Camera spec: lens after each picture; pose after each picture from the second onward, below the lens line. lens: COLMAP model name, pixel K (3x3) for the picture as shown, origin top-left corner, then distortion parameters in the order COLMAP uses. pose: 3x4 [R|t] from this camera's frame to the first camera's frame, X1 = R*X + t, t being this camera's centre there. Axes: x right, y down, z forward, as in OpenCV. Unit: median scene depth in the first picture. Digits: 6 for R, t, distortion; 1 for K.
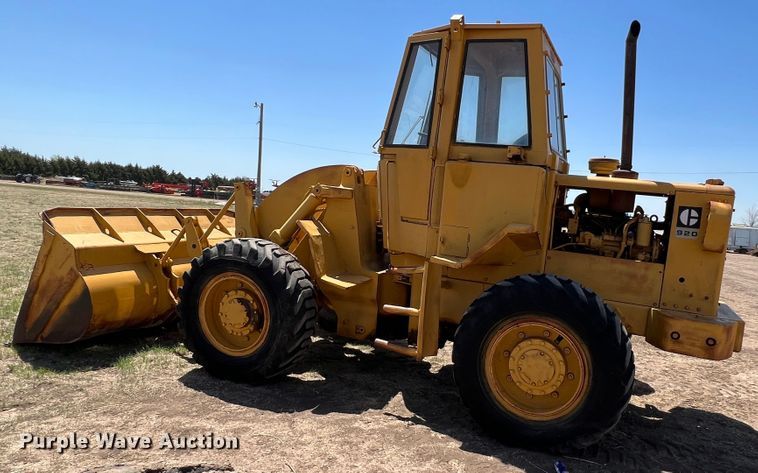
lens RADIAL K [[540.2, 0, 377.3], [0, 540.2, 218.2], [0, 0, 1]] dist [-0.006326, -0.002544]
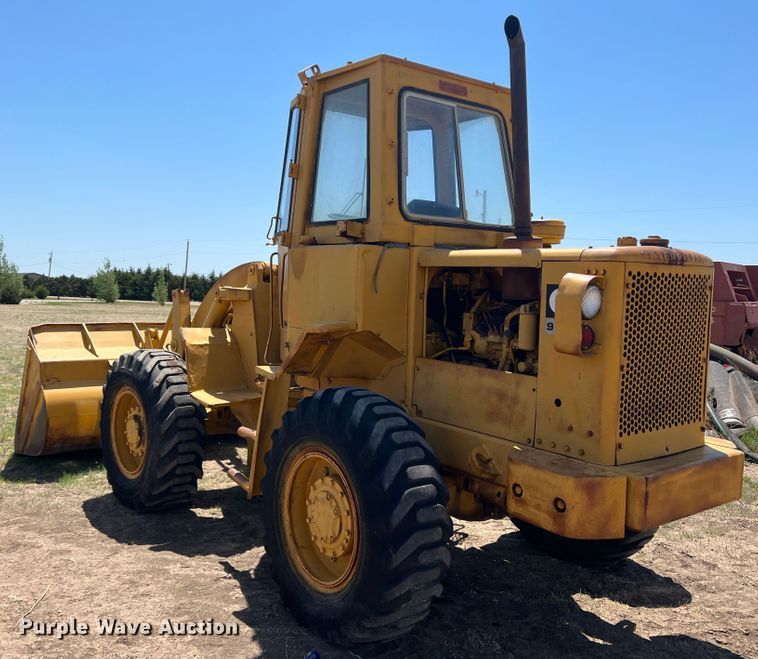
lens RADIAL K [[695.2, 0, 316.4], [0, 695.2, 275.5], [0, 0, 1]] dist [0.036474, -0.030935]
pose [[0.850126, -0.070021, -0.521903, 0.686797], [0.021127, 0.994857, -0.099060, 0.038571], [0.526155, 0.073187, 0.847234, 0.145148]]
